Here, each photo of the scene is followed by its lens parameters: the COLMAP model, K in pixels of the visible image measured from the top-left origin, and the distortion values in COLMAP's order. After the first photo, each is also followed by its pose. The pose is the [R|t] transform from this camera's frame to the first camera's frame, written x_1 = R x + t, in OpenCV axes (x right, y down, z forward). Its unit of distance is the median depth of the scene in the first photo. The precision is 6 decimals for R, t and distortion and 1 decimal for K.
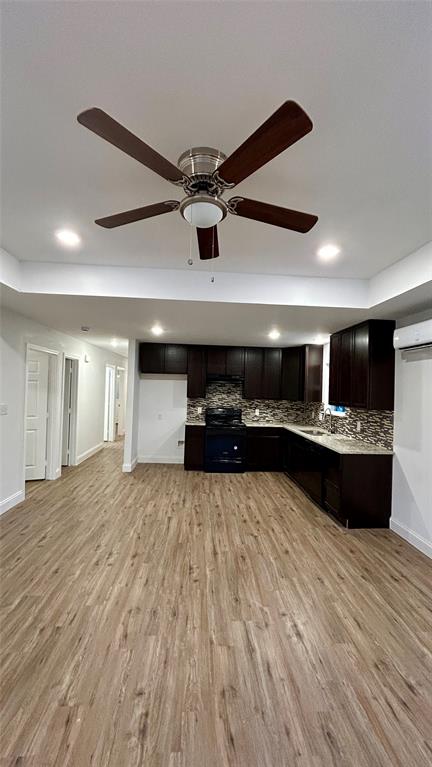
lens RADIAL K [[310.3, 0, 216.0], [0, 310.3, 383.5], [0, 0, 1]] dist [0.003234, 0.000192]
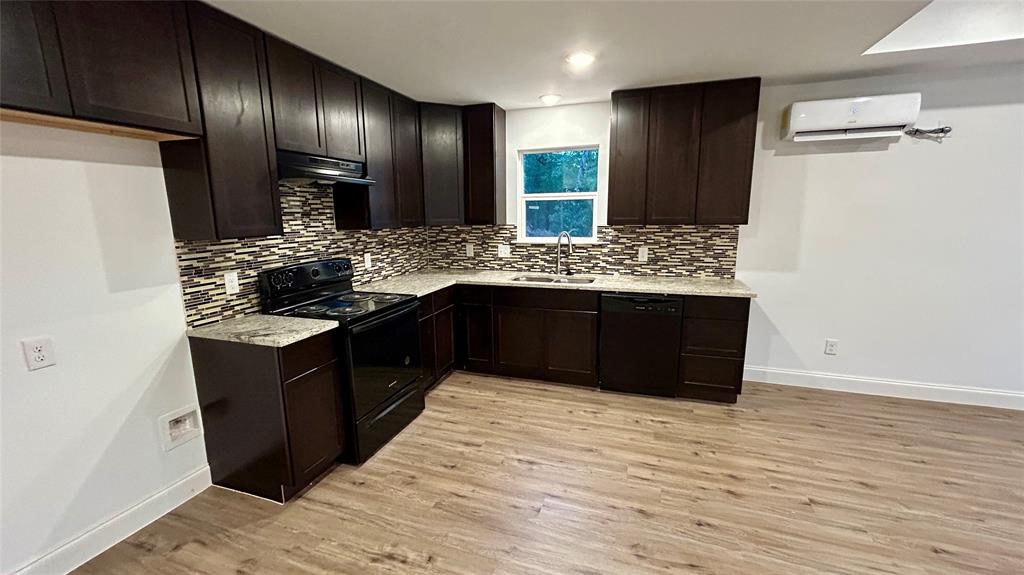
lens RADIAL K [[414.3, 0, 512.0], [0, 414.3, 287.5], [0, 0, 1]] dist [0.003234, 0.000192]
pose [[0.372367, -0.198056, 0.906707, -0.577503], [0.007472, 0.977572, 0.210467, 0.029325], [-0.928056, -0.071596, 0.365496, 1.249521]]
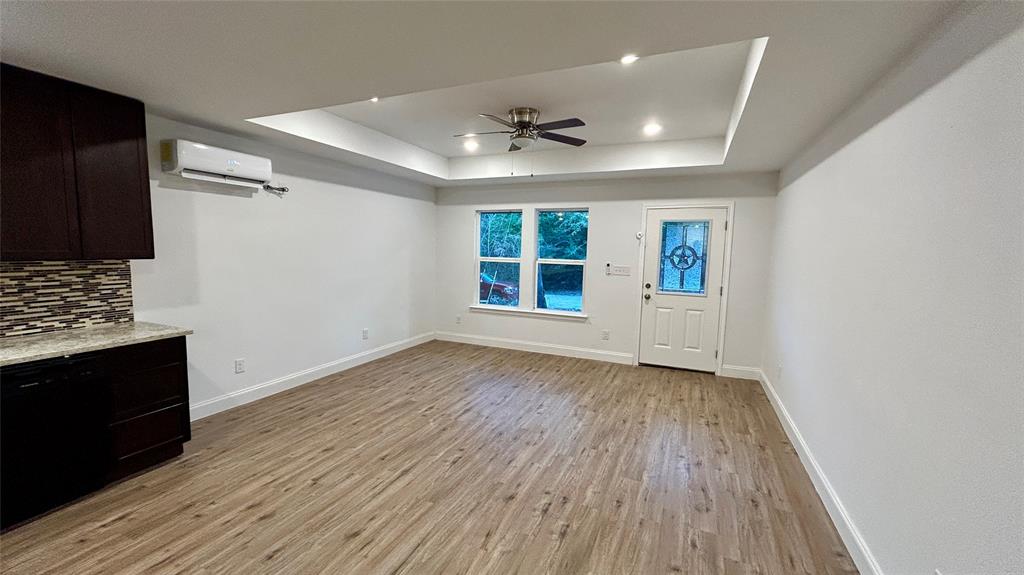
lens RADIAL K [[414.3, 0, 512.0], [0, 414.3, 287.5], [0, 0, 1]] dist [0.003234, 0.000192]
pose [[-0.889121, -0.092454, 0.448238, -0.544437], [-0.053290, 0.993635, 0.099242, 0.025900], [-0.454560, 0.064351, -0.888388, 1.547888]]
